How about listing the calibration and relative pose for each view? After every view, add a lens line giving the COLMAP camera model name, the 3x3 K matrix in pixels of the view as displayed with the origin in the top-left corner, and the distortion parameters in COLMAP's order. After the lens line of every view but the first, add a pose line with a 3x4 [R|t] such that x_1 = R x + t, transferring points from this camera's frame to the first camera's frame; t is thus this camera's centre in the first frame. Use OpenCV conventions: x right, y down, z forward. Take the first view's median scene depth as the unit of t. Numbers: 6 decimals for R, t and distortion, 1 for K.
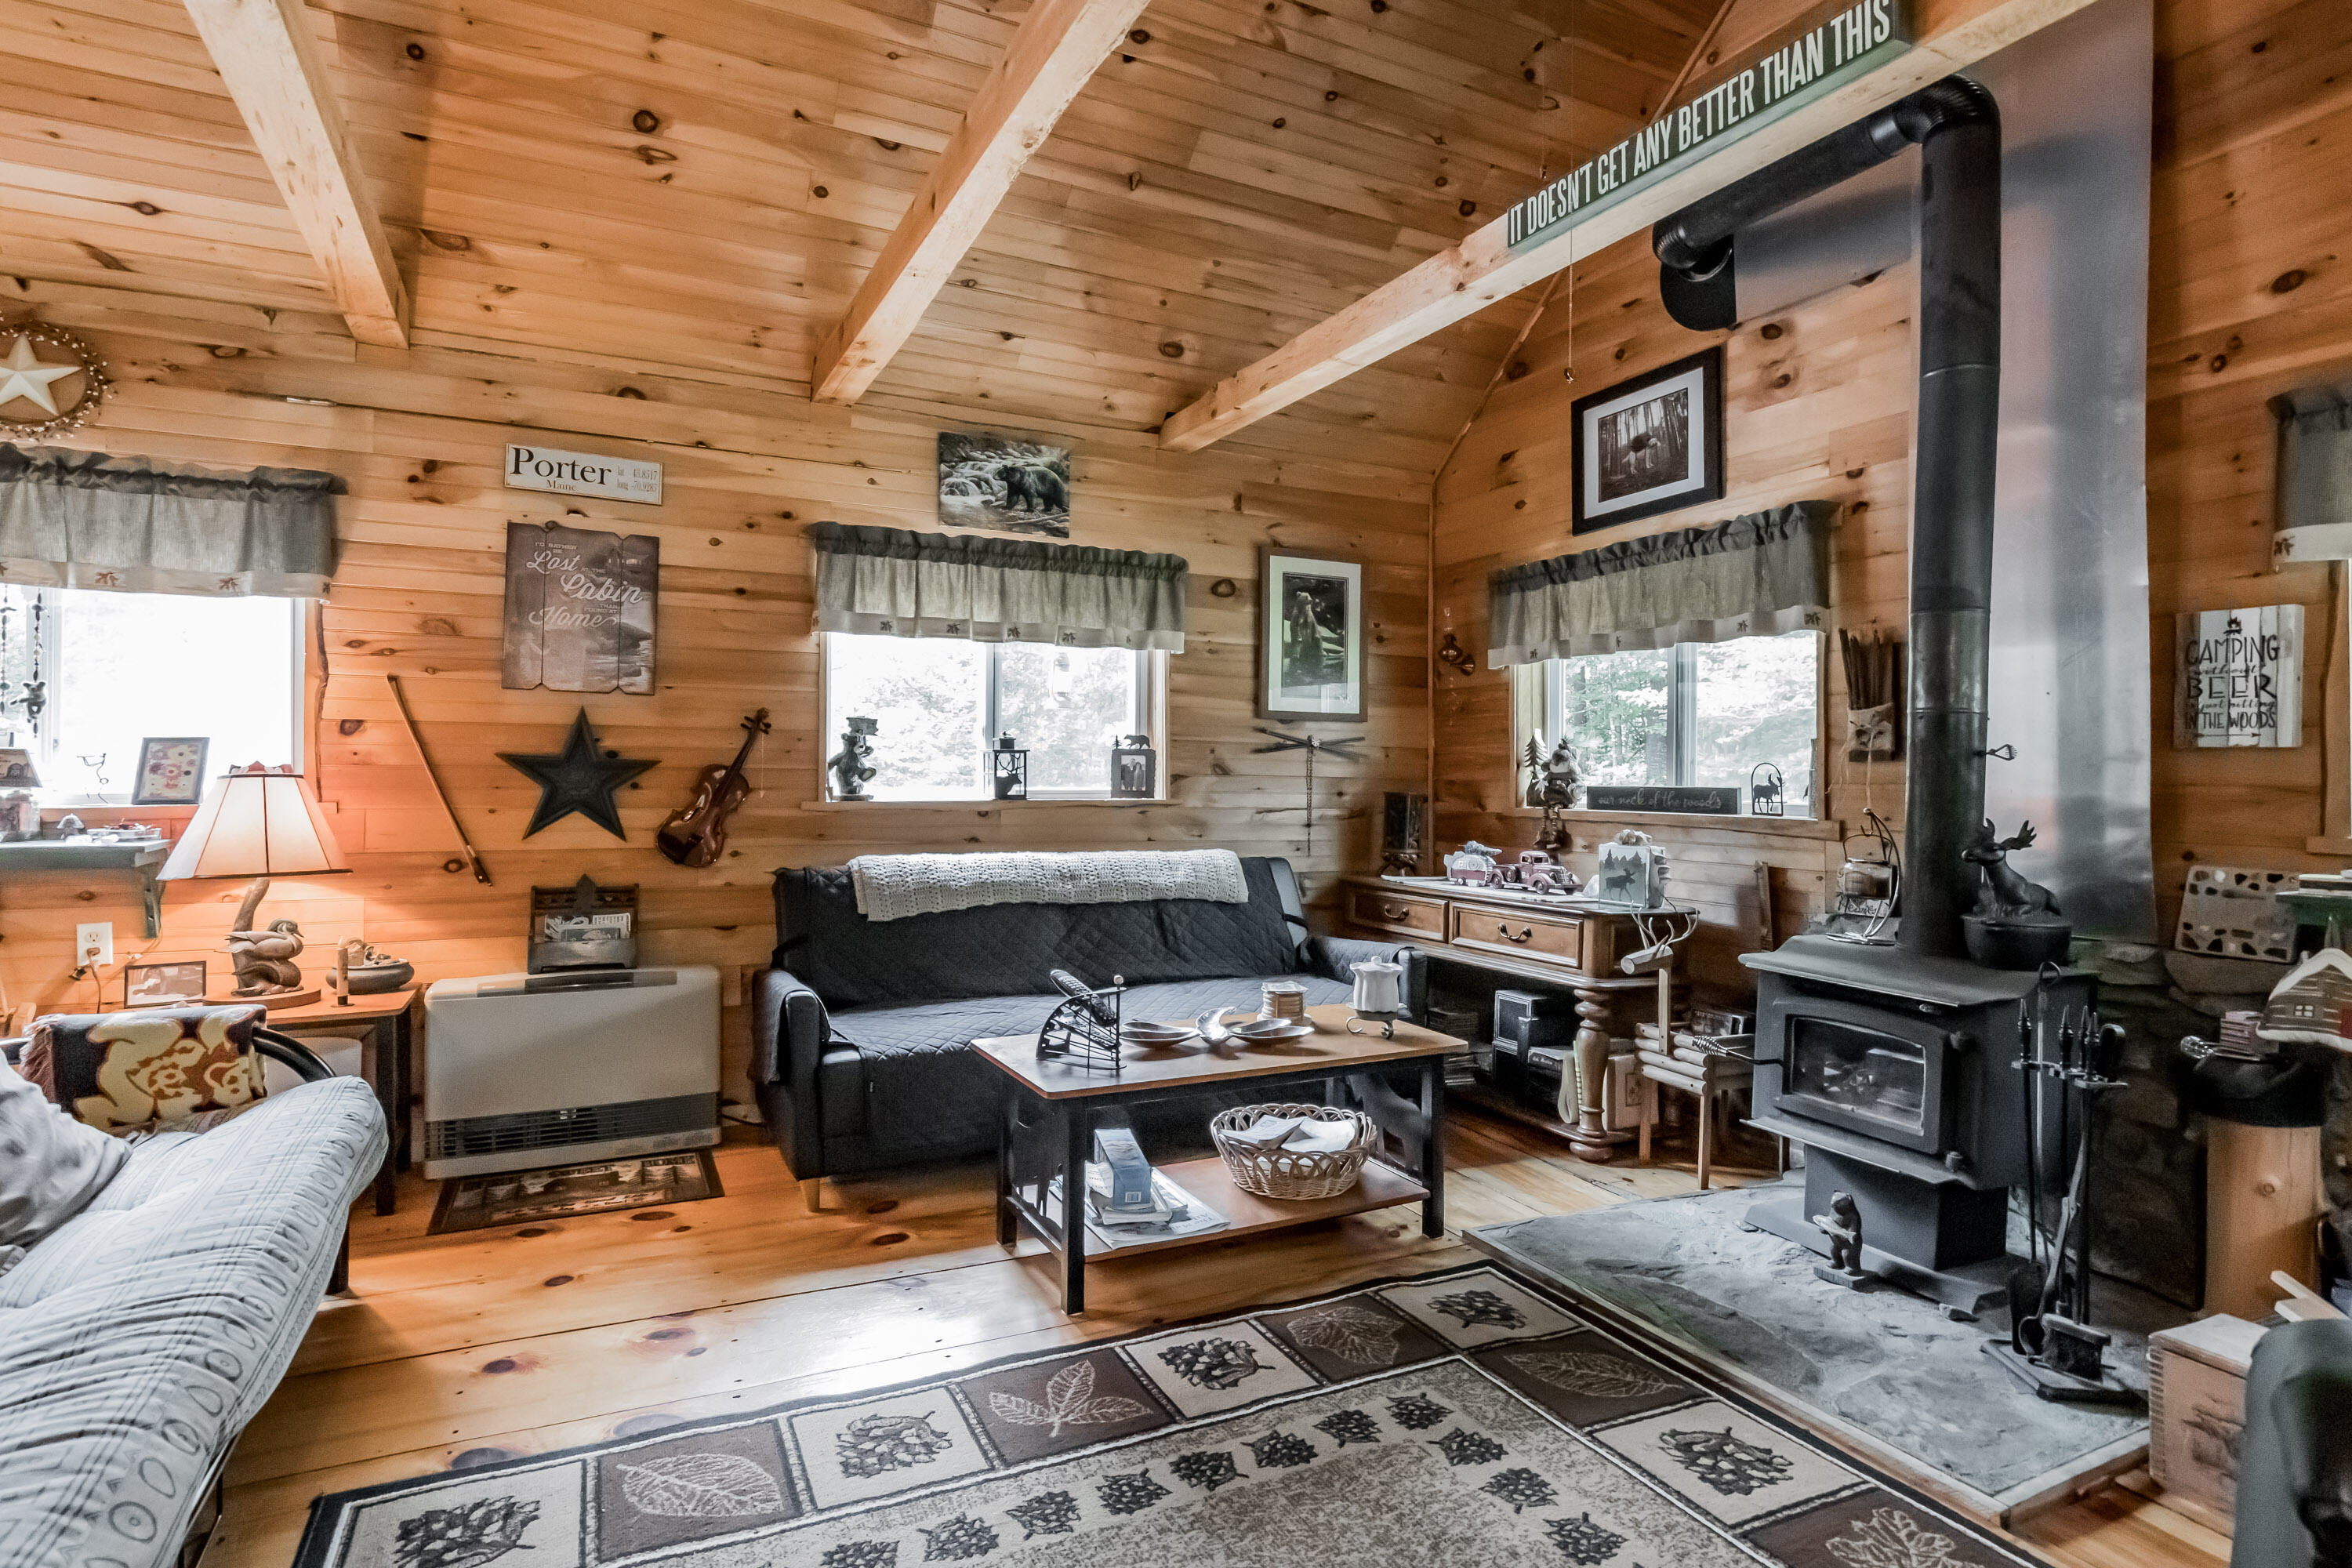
lens RADIAL K [[1173.2, 0, 1059.1], [0, 1173.2, 842.3], [0, 0, 1]] dist [0.020912, -0.014059]
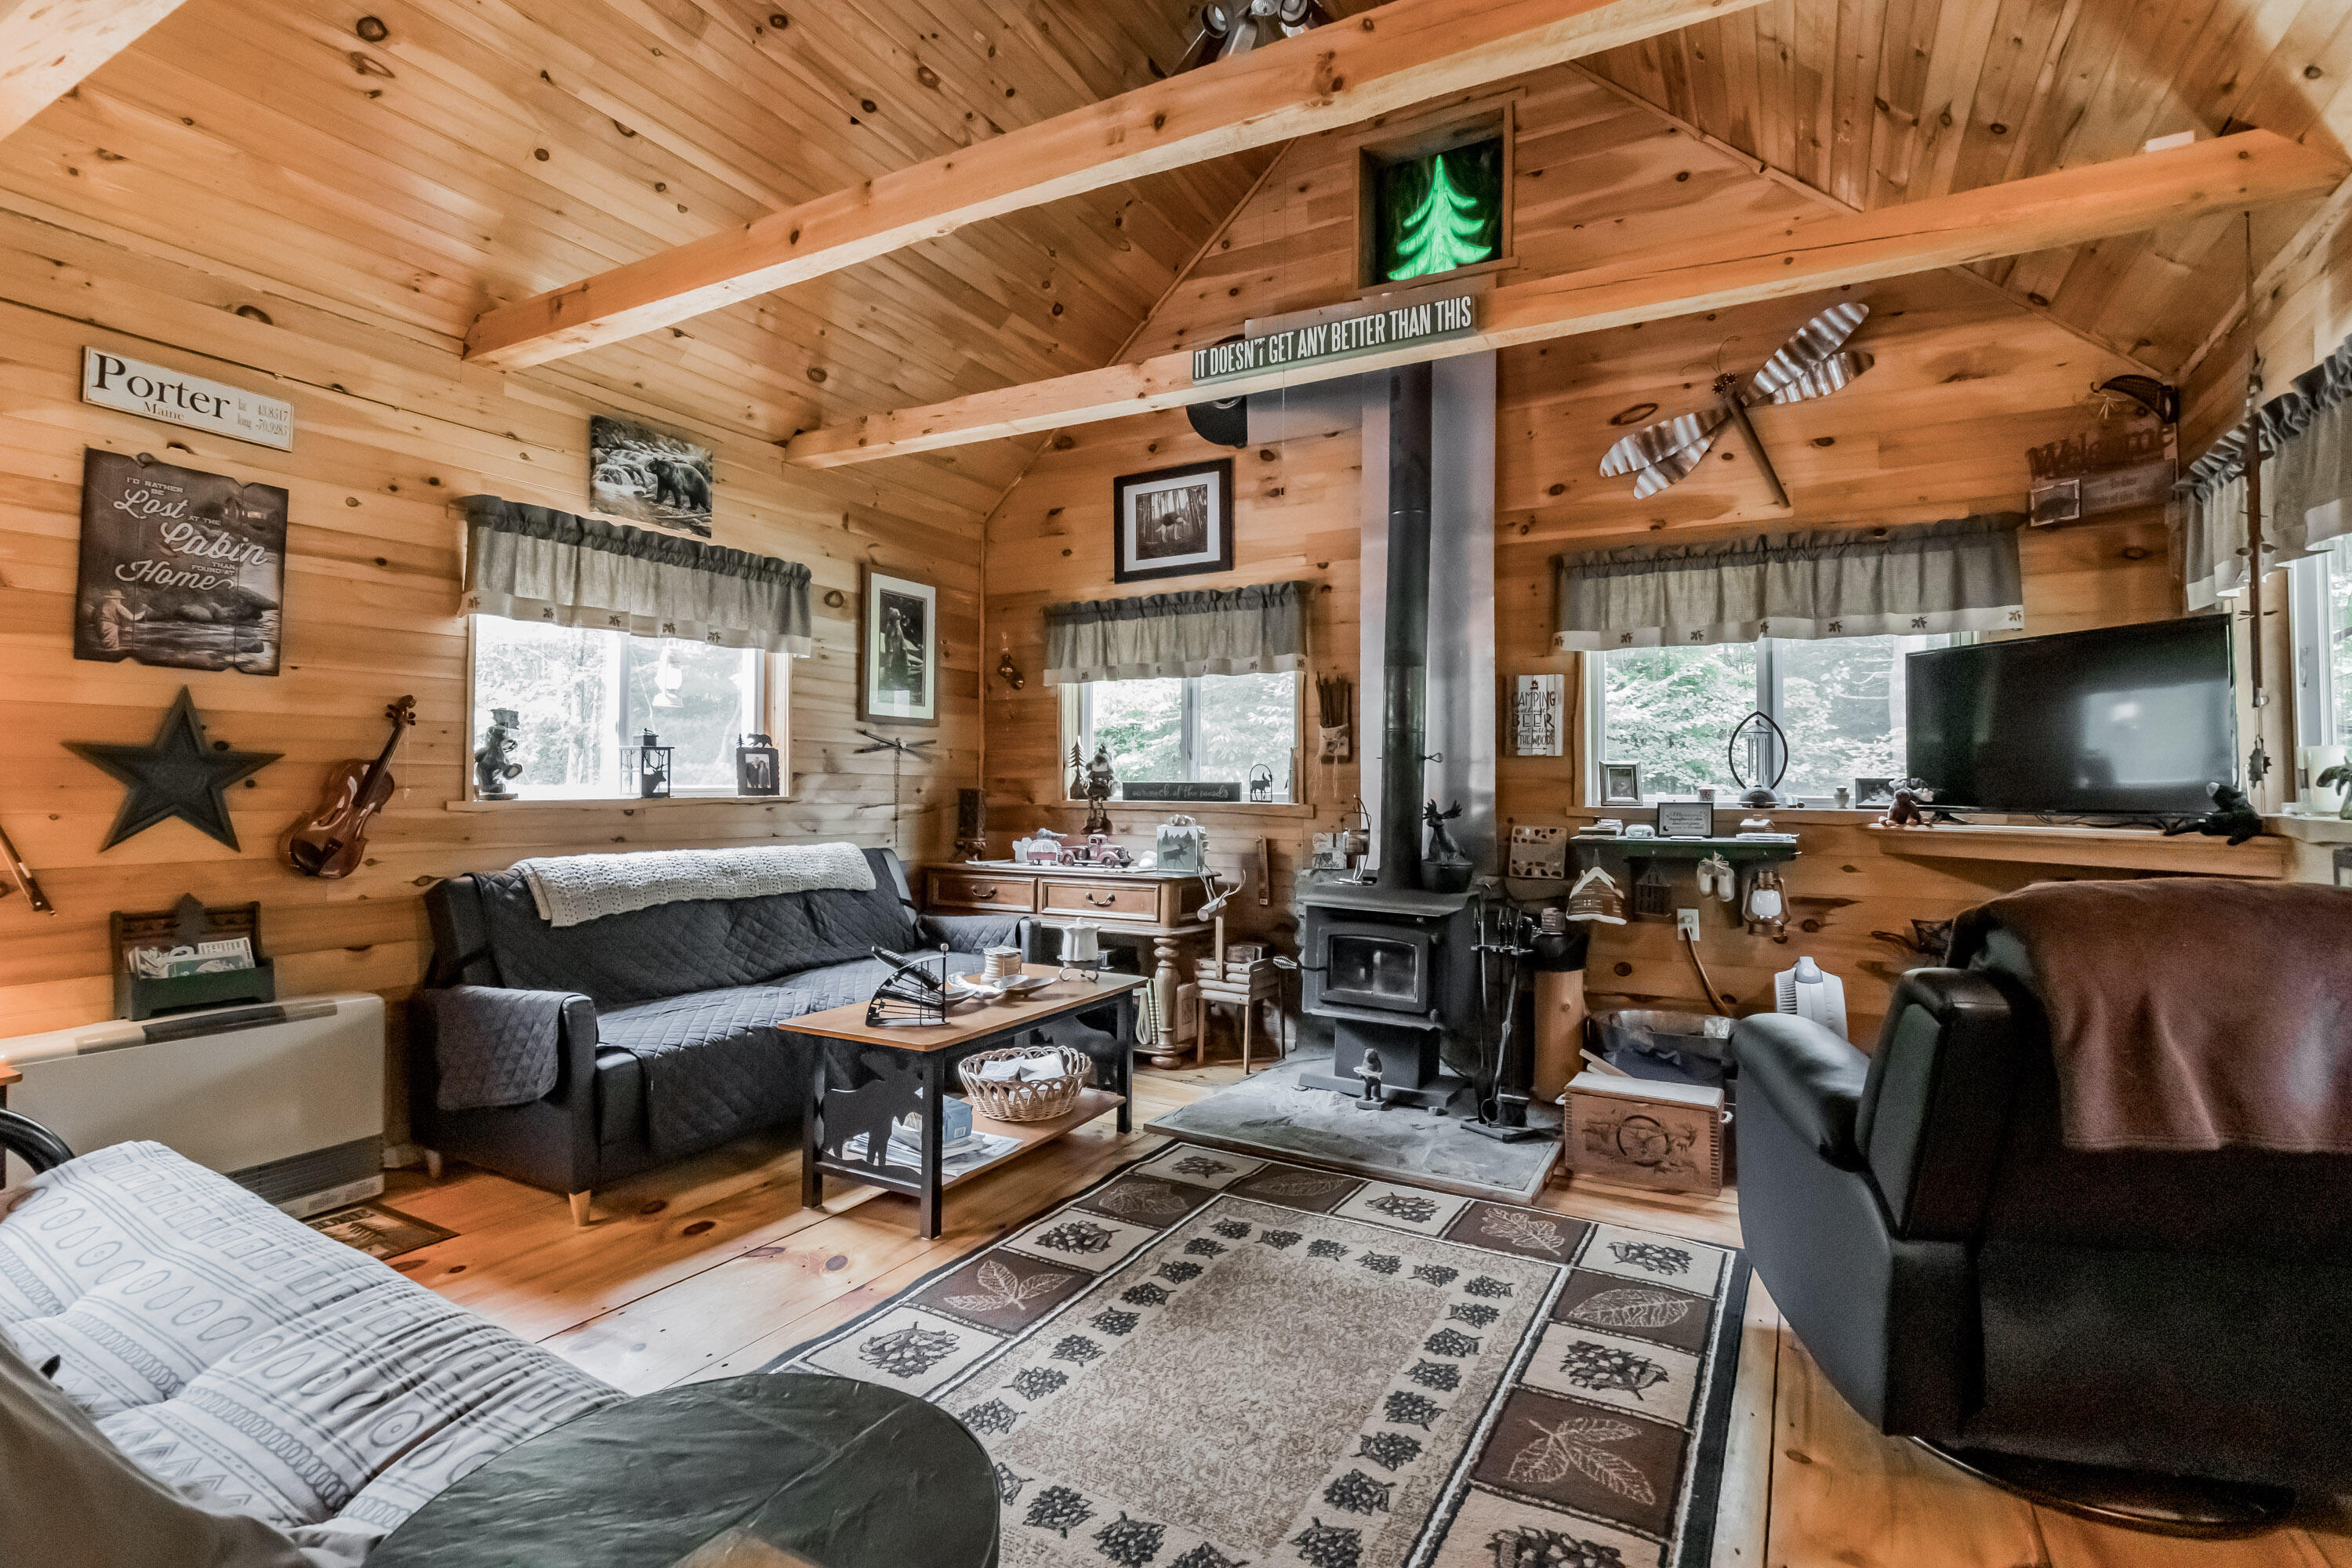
lens RADIAL K [[1105.1, 0, 1192.5], [0, 1105.1, 849.7], [0, 0, 1]] dist [0.005220, 0.000445]
pose [[0.818455, -0.039399, 0.573219, -0.250166], [0.033859, 0.999220, 0.020335, 0.004585], [-0.573573, 0.002766, 0.819150, -0.021891]]
